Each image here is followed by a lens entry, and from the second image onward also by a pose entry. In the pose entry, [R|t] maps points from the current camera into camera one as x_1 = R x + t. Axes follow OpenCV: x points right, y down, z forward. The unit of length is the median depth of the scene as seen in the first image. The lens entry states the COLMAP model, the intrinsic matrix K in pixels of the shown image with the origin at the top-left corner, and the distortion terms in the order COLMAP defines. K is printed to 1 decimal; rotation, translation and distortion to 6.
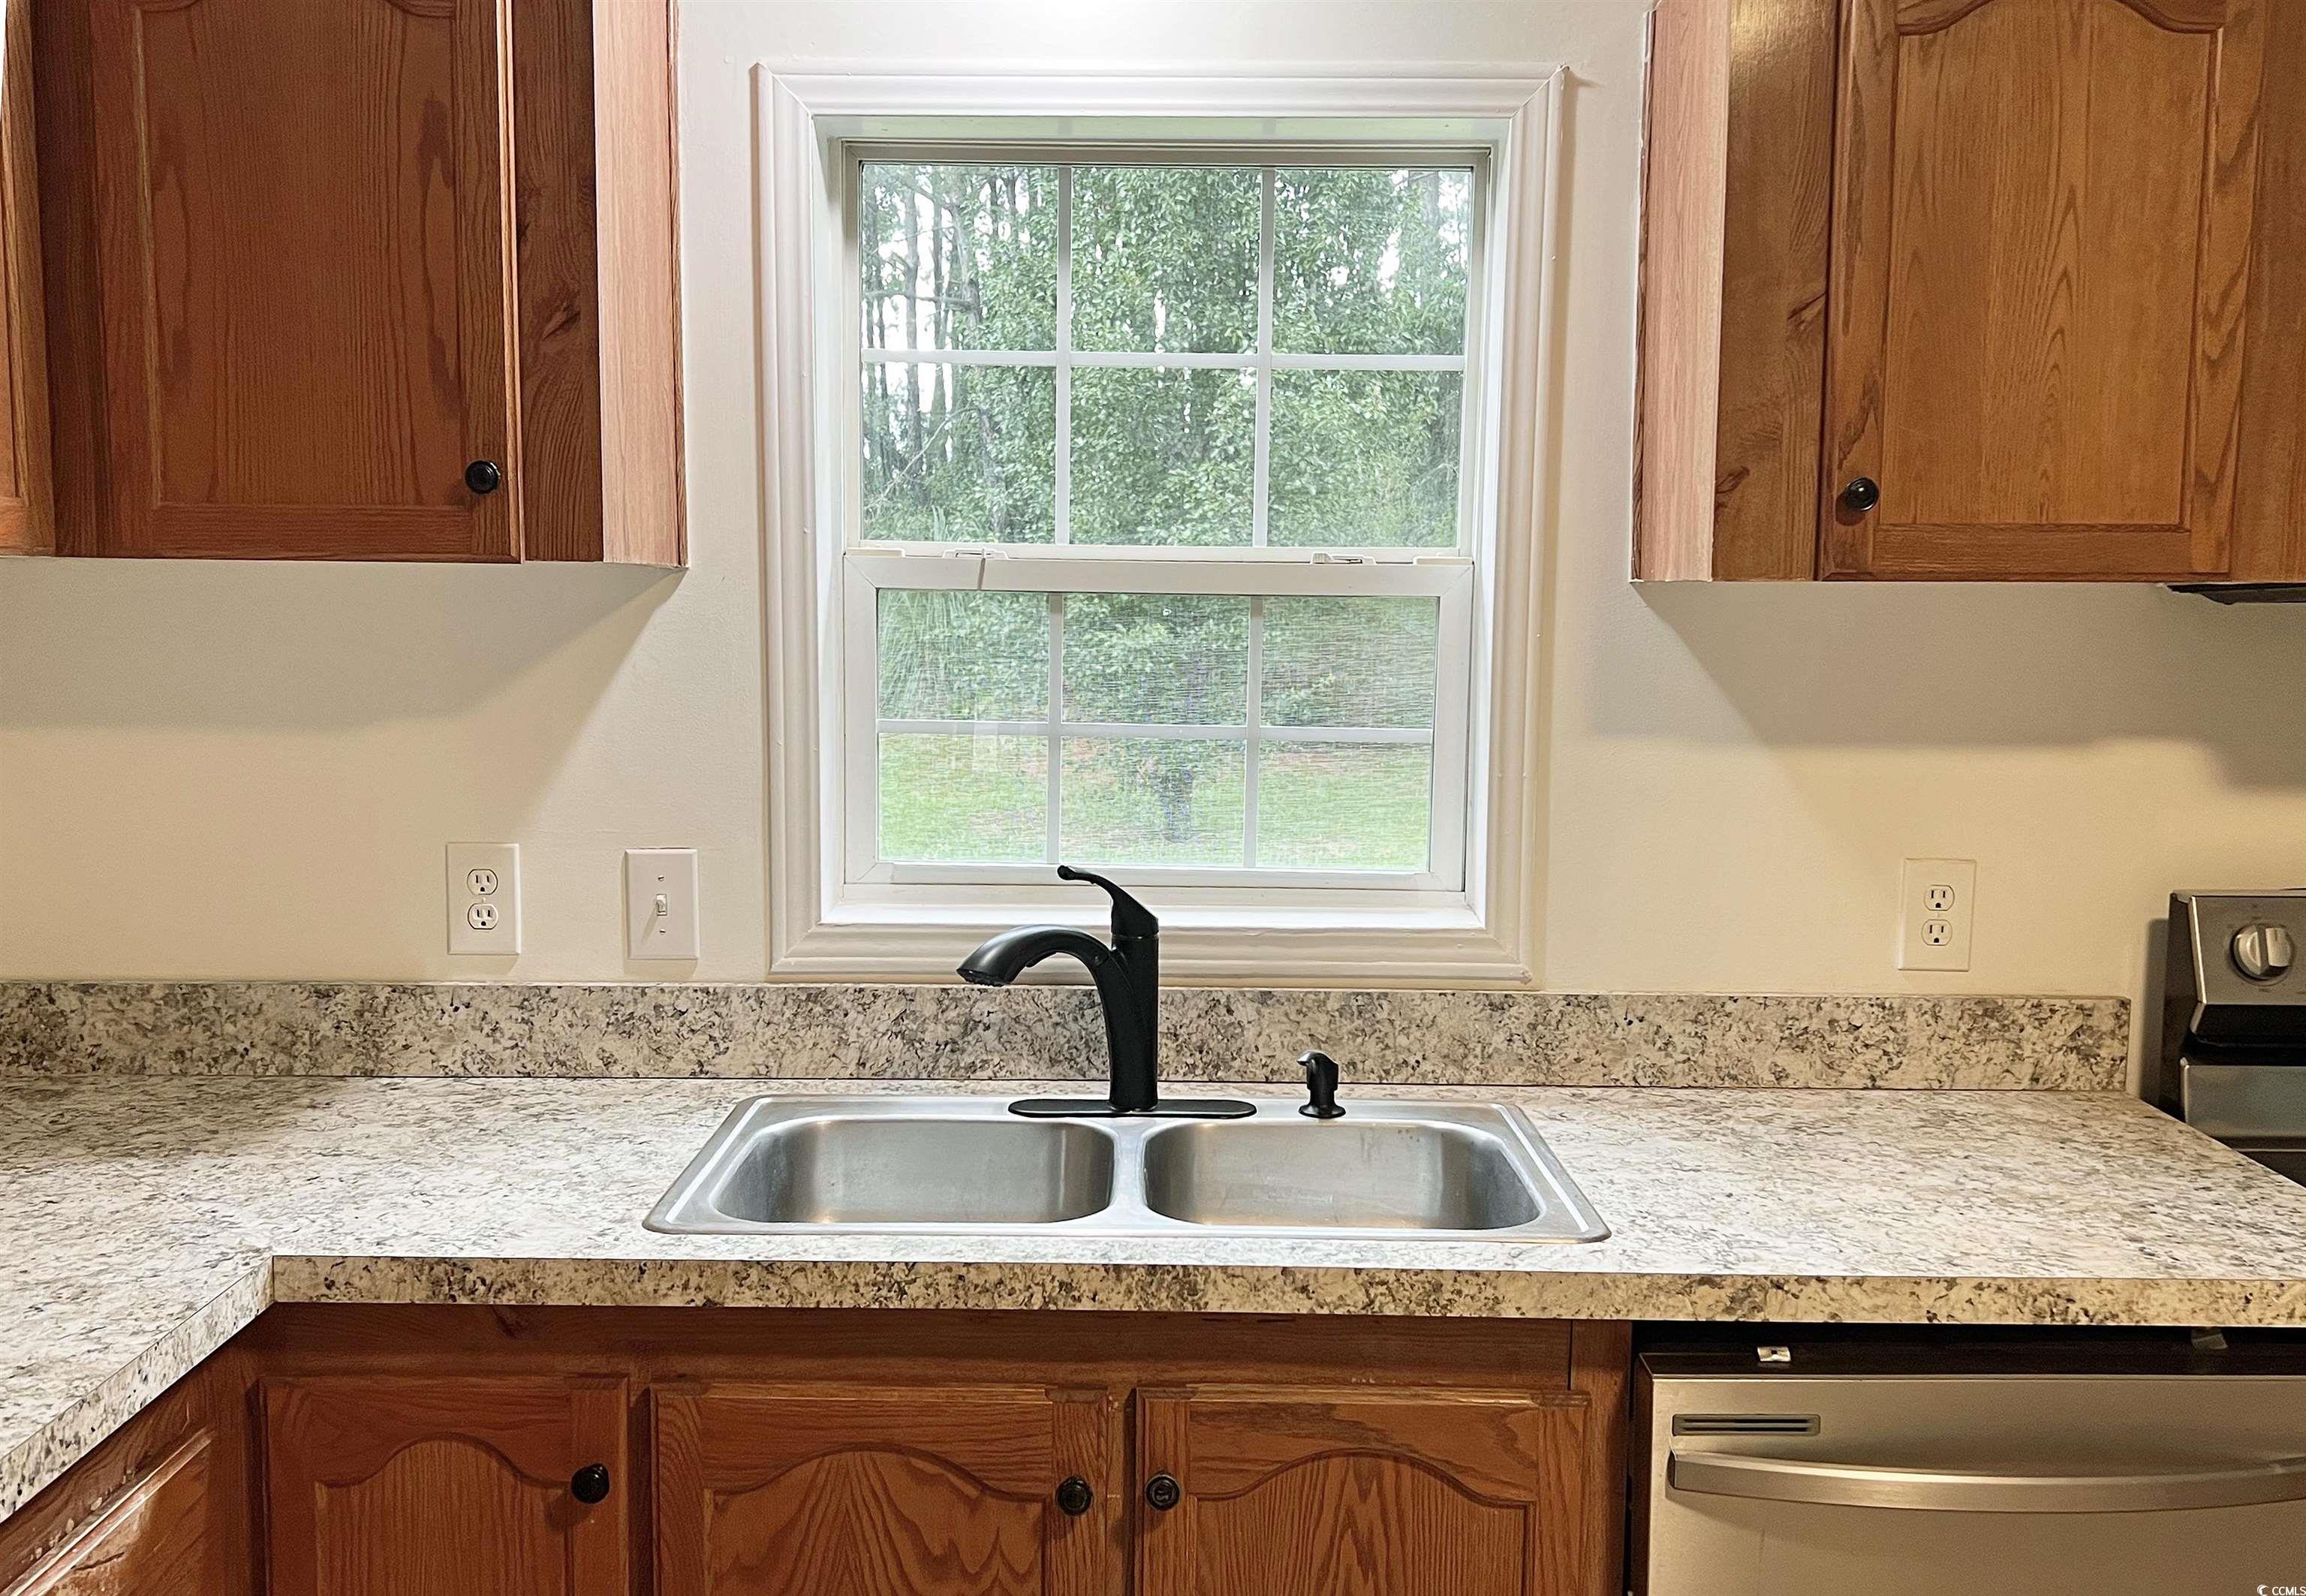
lens RADIAL K [[2071.1, 0, 1154.4], [0, 2071.1, 797.0], [0, 0, 1]] dist [0.048431, -0.055690]
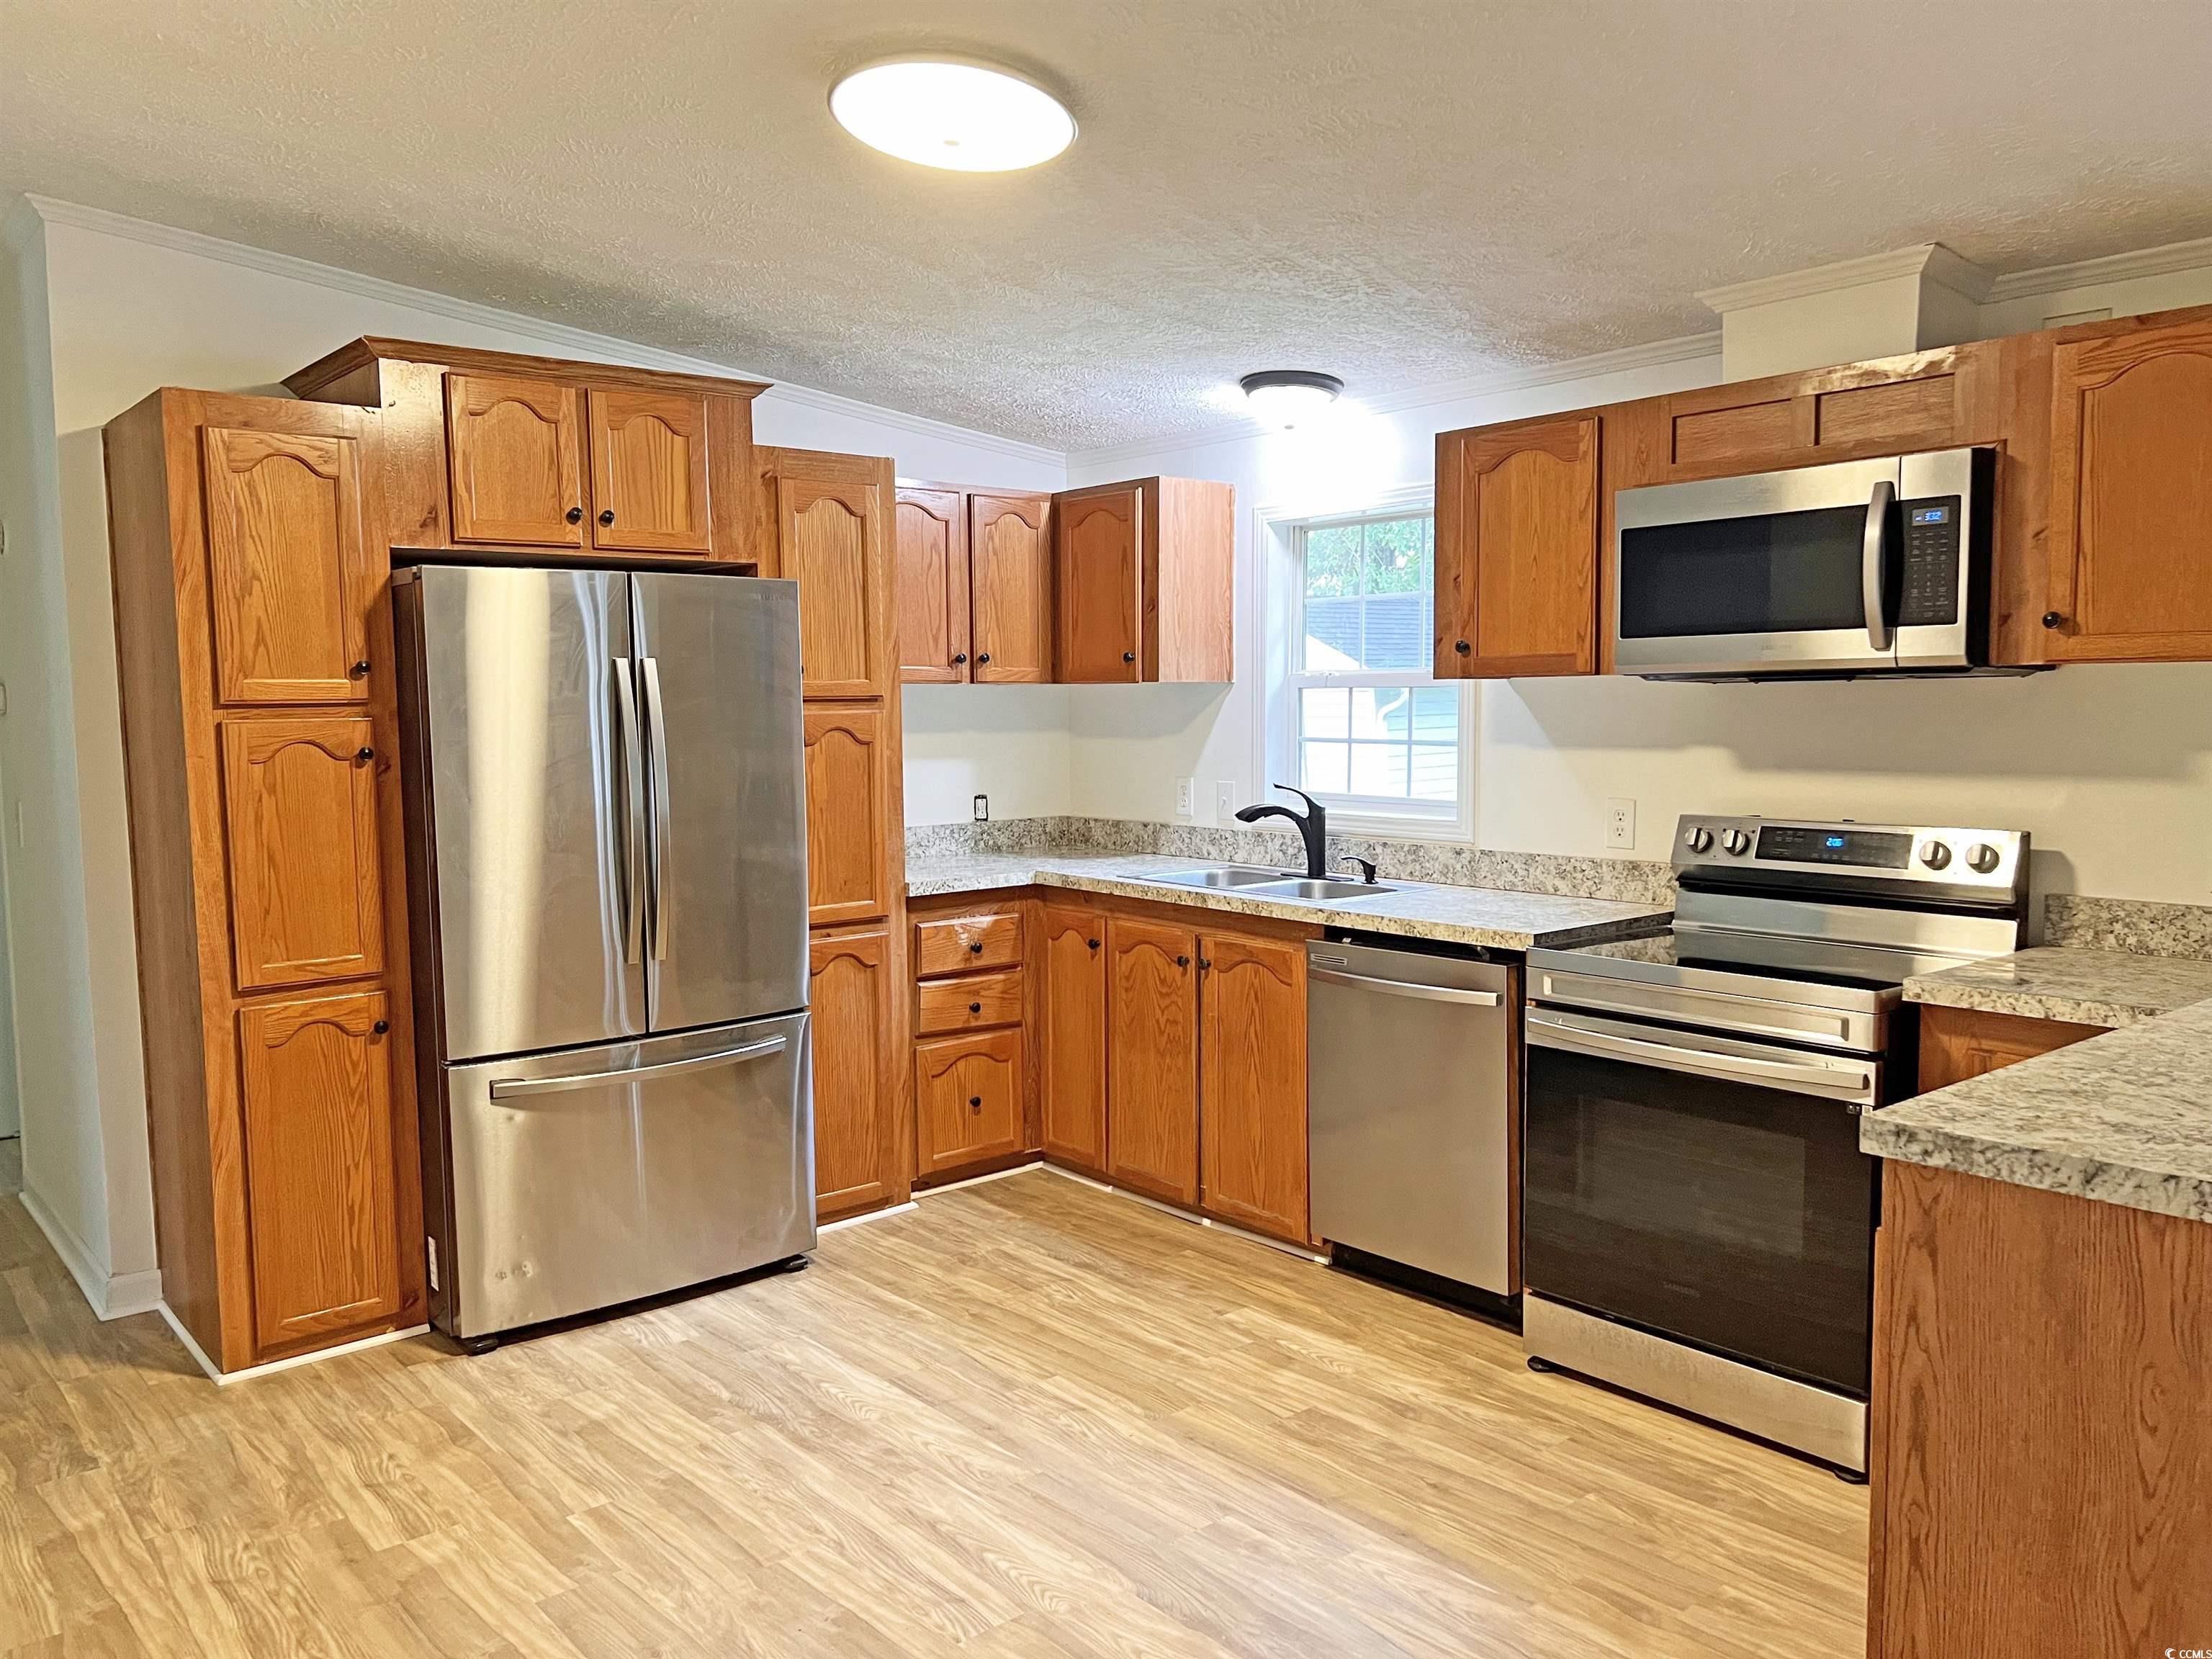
lens RADIAL K [[1688.7, 0, 1112.4], [0, 1688.7, 838.0], [0, 0, 1]] dist [0.042552, -0.028722]
pose [[0.639690, 0.049608, -0.767030, 1.700562], [-0.063630, 0.997908, 0.011474, 0.101761], [0.765994, 0.041467, 0.641508, -0.713925]]
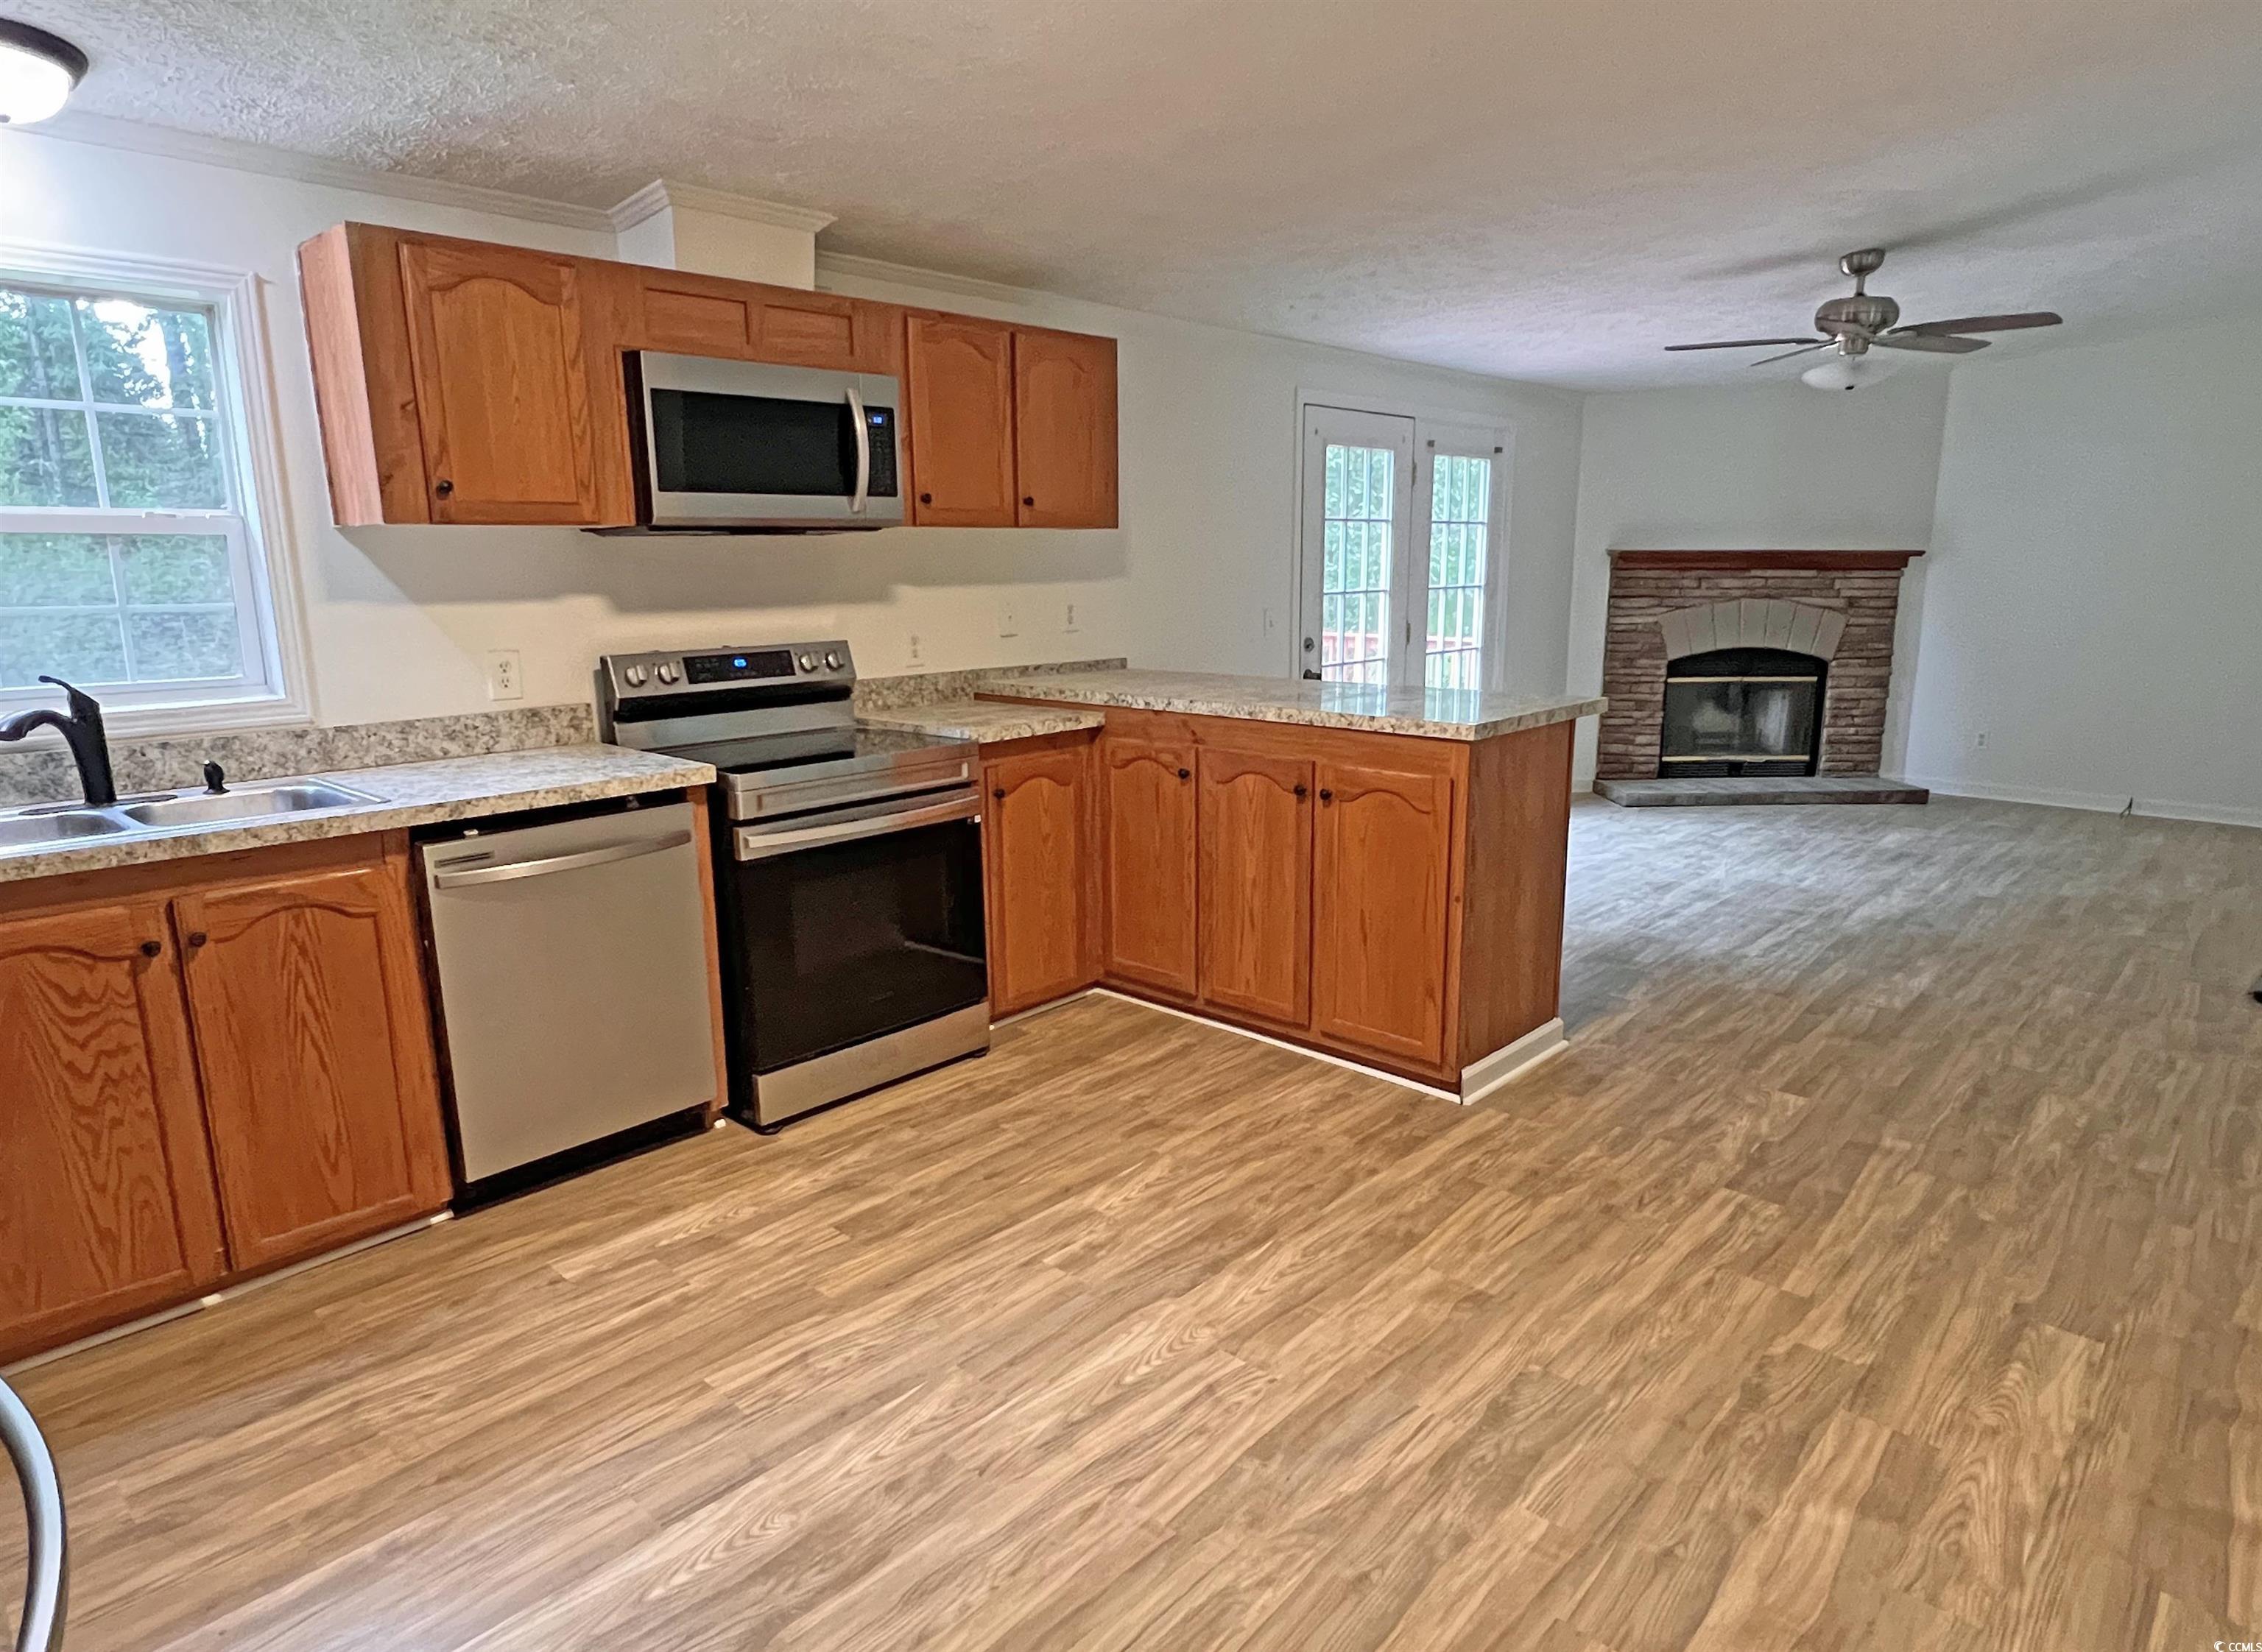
lens RADIAL K [[1328.3, 0, 1131.2], [0, 1328.3, 846.8], [0, 0, 1]] dist [0.000515, 0.001997]
pose [[0.681384, -0.173225, 0.711132, -0.274338], [0.090866, 0.984094, 0.152651, 0.097195], [-0.726264, -0.039396, 0.686286, -0.618382]]
